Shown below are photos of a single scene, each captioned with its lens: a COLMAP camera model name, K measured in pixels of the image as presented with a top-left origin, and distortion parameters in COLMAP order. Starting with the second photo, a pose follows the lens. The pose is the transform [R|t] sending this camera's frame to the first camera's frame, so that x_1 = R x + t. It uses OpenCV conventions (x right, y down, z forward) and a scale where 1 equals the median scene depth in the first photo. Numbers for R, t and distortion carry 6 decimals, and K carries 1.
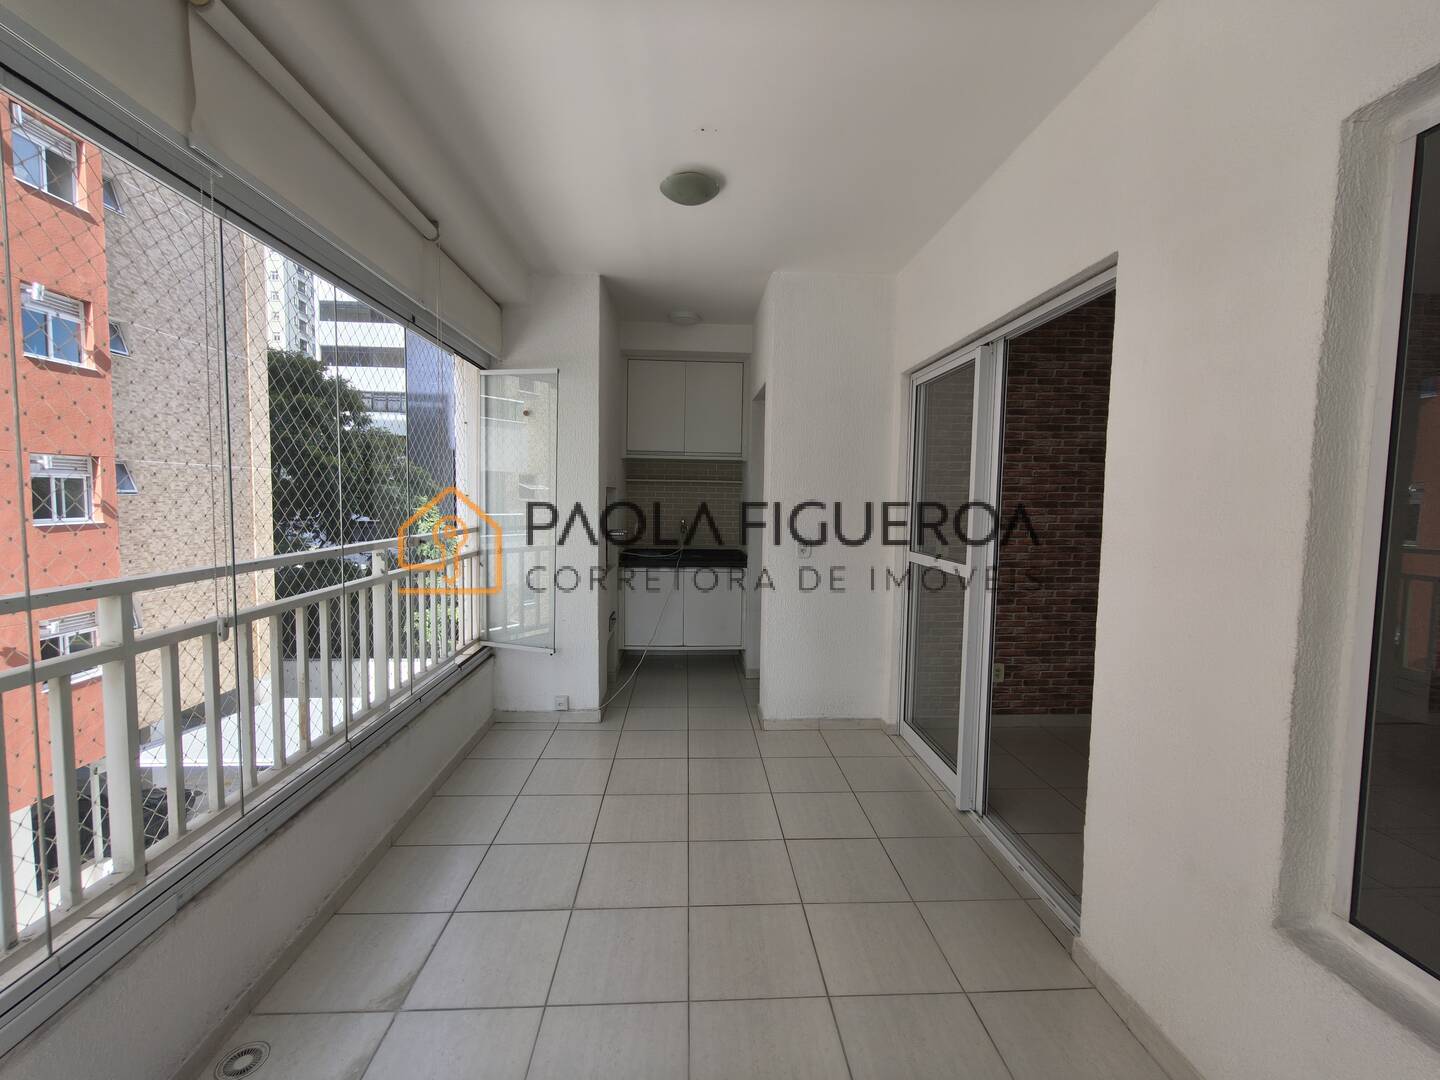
lens RADIAL K [[616.5, 0, 722.9], [0, 616.5, 545.9], [0, 0, 1]] dist [0.015561, -0.004608]
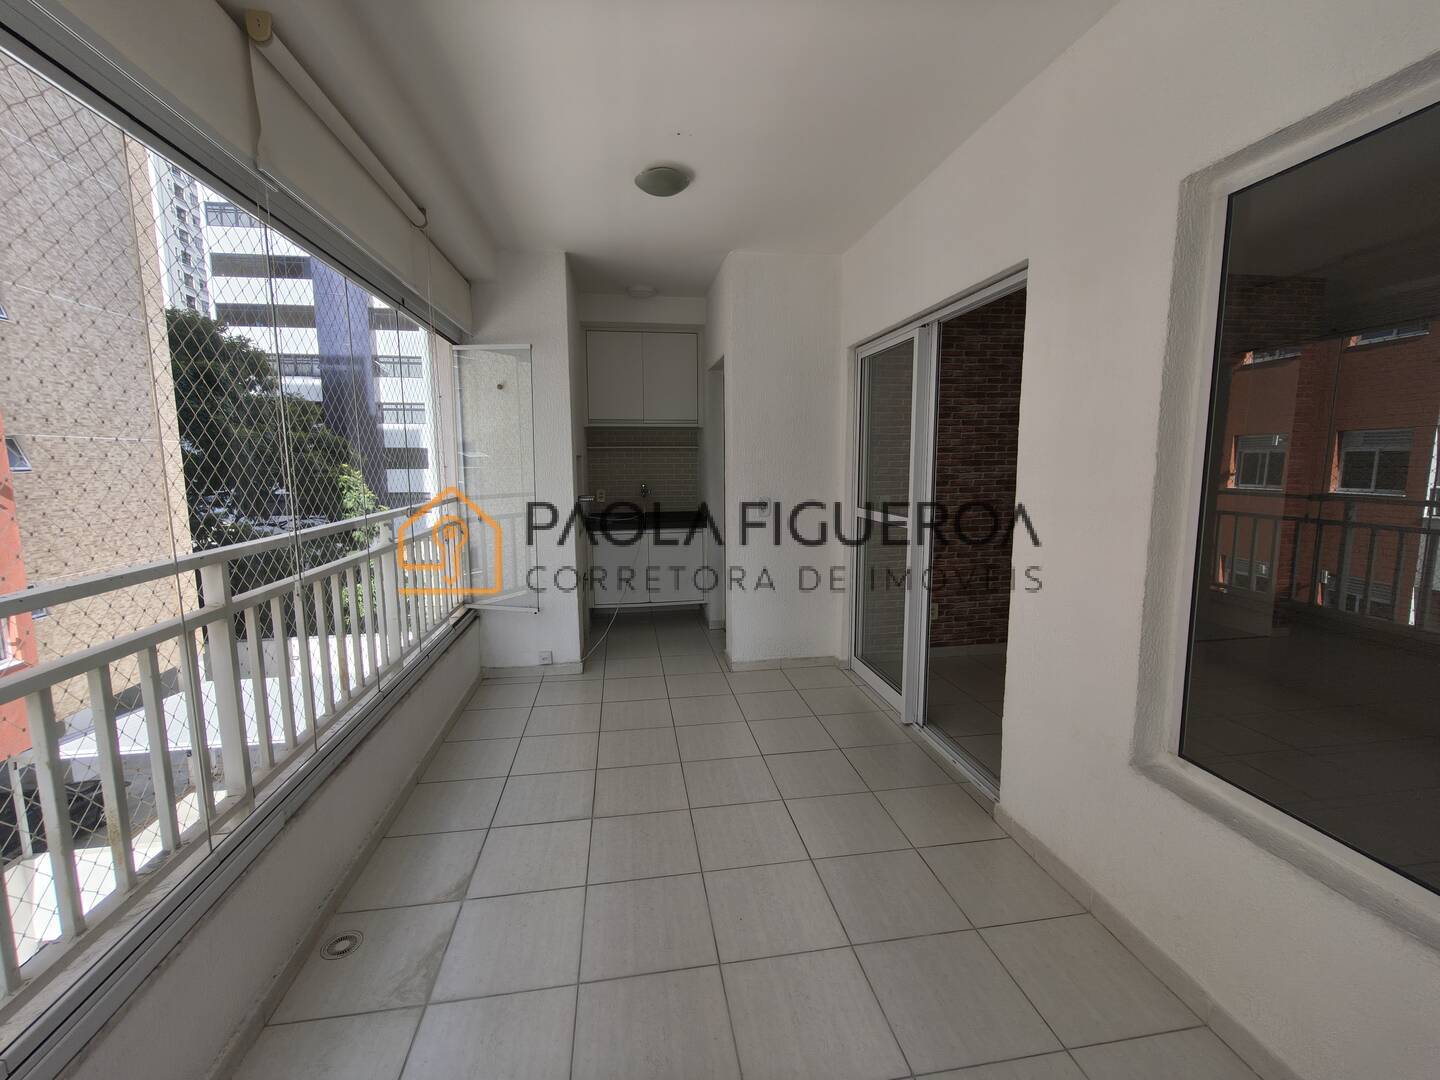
lens RADIAL K [[616.5, 0, 722.9], [0, 616.5, 545.9], [0, 0, 1]] dist [0.015561, -0.004608]
pose [[0.994488, -0.035960, 0.098492, -0.053814], [0.029870, 0.997590, 0.062621, 0.000554], [-0.100507, -0.059334, 0.993166, -0.096297]]
